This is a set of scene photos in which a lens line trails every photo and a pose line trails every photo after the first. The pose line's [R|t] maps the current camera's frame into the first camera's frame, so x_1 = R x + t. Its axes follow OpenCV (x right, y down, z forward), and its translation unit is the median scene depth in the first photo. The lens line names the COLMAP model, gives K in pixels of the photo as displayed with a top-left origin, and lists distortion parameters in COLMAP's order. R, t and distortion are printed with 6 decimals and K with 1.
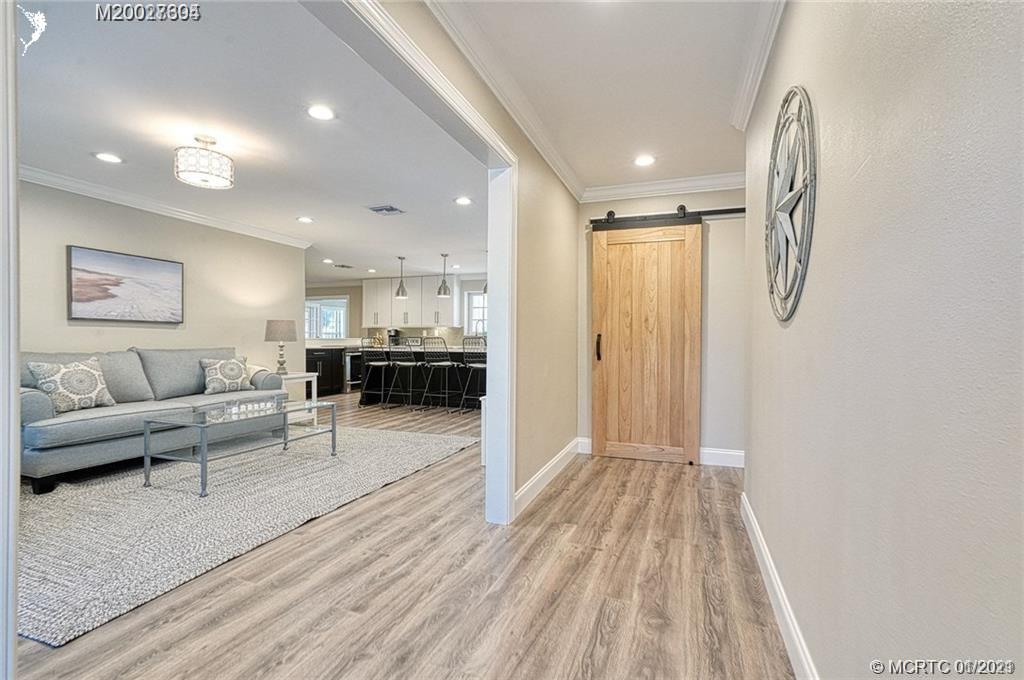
lens RADIAL K [[464.7, 0, 512.0], [0, 464.7, 340.0], [0, 0, 1]] dist [0.004147, 0.001039]
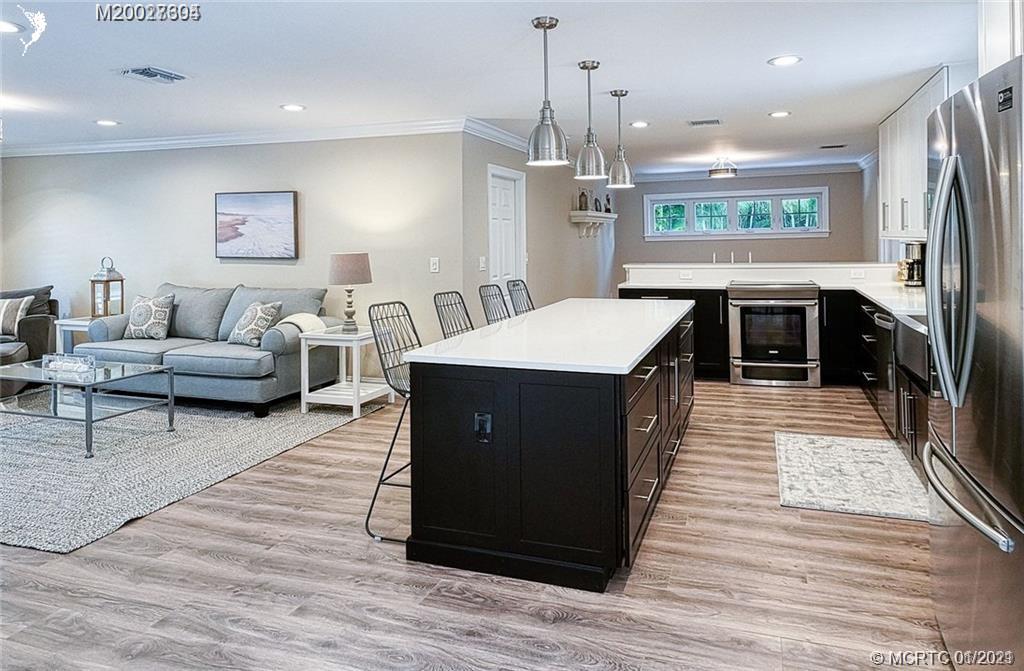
lens RADIAL K [[638.7, 0, 567.6], [0, 638.7, 246.2], [0, 0, 1]] dist [-0.003809, -0.000554]
pose [[0.066575, 0.016849, -0.997639, 0.613924], [0.007686, 0.999819, 0.017399, -0.085523], [0.997752, -0.008826, 0.066434, 1.603033]]
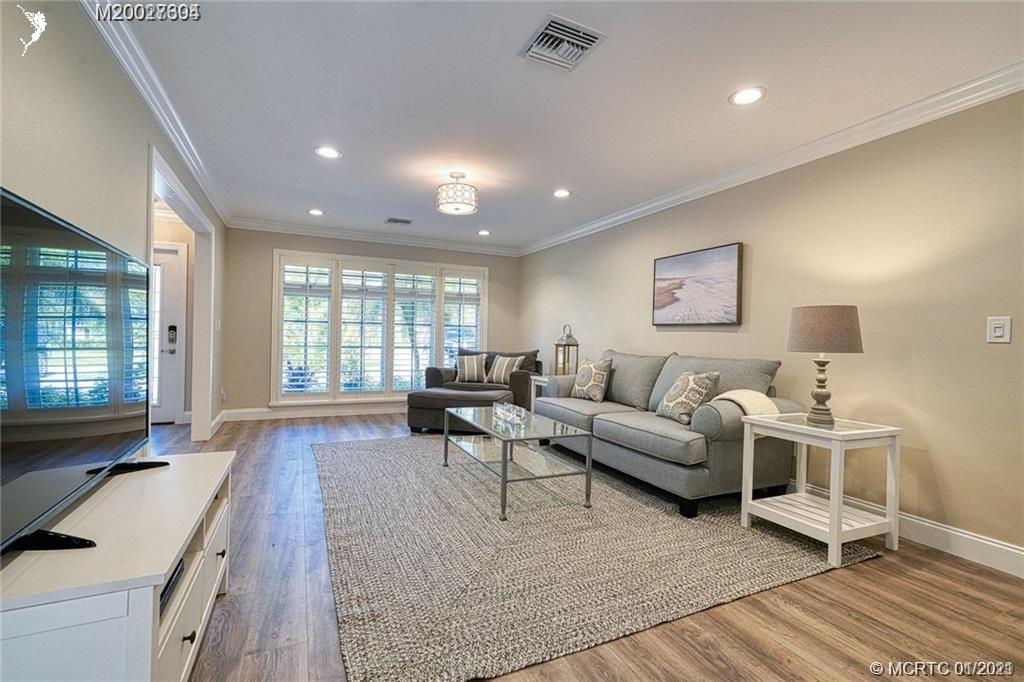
lens RADIAL K [[464.7, 0, 512.0], [0, 464.7, 341.0], [0, 0, 1]] dist [0.004147, 0.001039]
pose [[-0.696700, -0.010904, -0.717280, 0.077032], [-0.020657, 0.999775, 0.004866, -0.005523], [0.717065, 0.018207, -0.696768, 1.398928]]
